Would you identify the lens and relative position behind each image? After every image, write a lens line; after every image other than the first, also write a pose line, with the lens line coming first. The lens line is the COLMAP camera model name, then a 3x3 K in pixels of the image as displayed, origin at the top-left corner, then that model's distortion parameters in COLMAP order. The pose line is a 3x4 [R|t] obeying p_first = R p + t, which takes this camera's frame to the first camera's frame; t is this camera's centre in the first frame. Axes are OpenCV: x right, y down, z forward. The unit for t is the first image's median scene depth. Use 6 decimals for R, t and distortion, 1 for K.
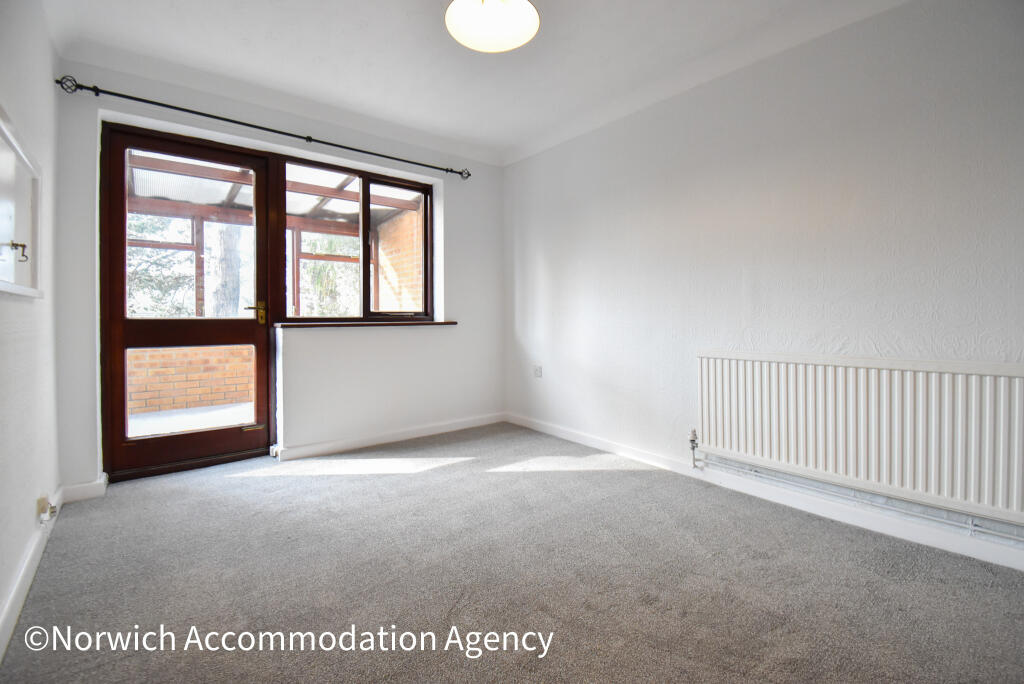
lens RADIAL K [[461.9, 0, 524.0], [0, 461.9, 322.1], [0, 0, 1]] dist [-0.002734, -0.000698]
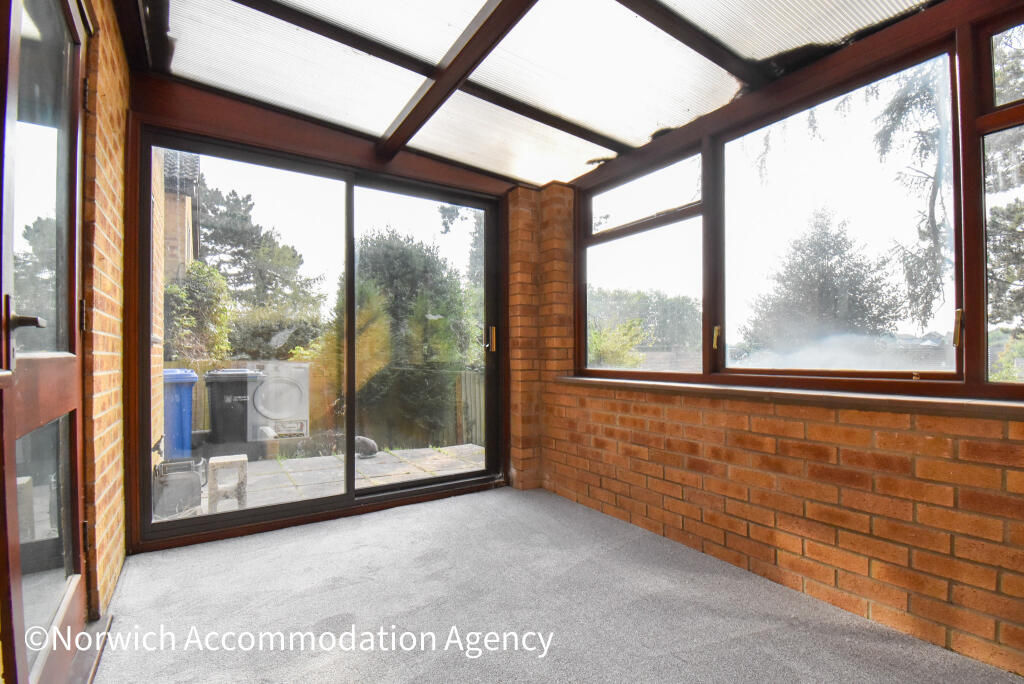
lens RADIAL K [[460.5, 0, 511.3], [0, 460.5, 334.6], [0, 0, 1]] dist [-0.003310, -0.001047]
pose [[-0.116952, -0.029104, -0.992711, -0.309582], [-0.004690, 0.999576, -0.028752, -0.018482], [0.993126, 0.001293, -0.117039, 1.272522]]
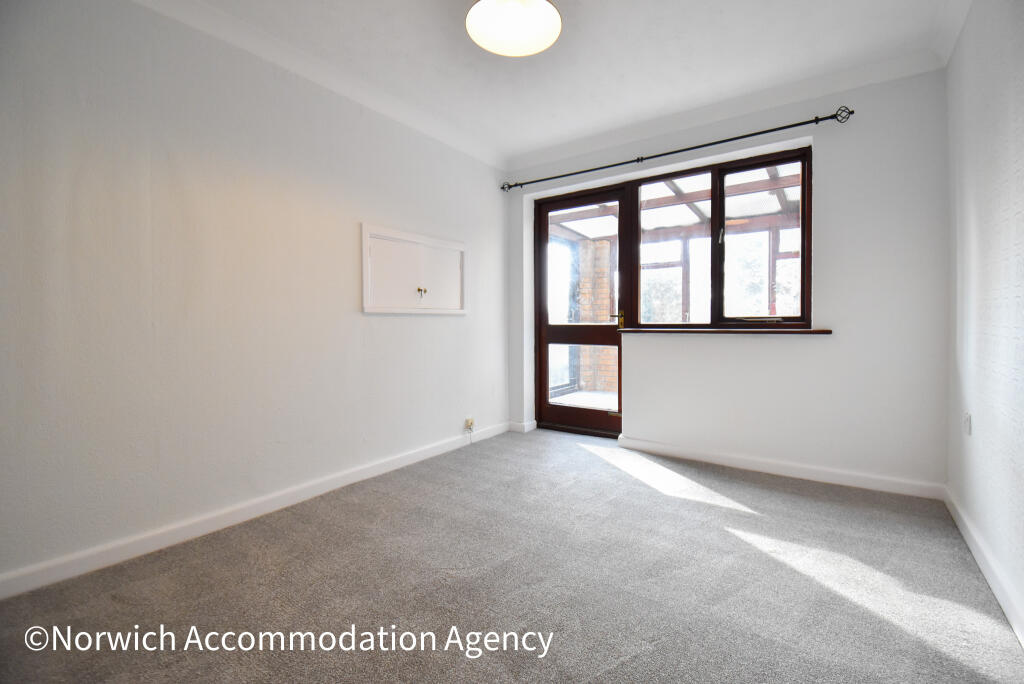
lens RADIAL K [[460.5, 0, 511.3], [0, 460.5, 334.6], [0, 0, 1]] dist [-0.003310, -0.001047]
pose [[0.237214, 0.027245, -0.971075, 0.507463], [-0.005553, 0.999628, 0.026690, -0.011935], [0.971441, -0.000939, 0.237278, 0.434082]]
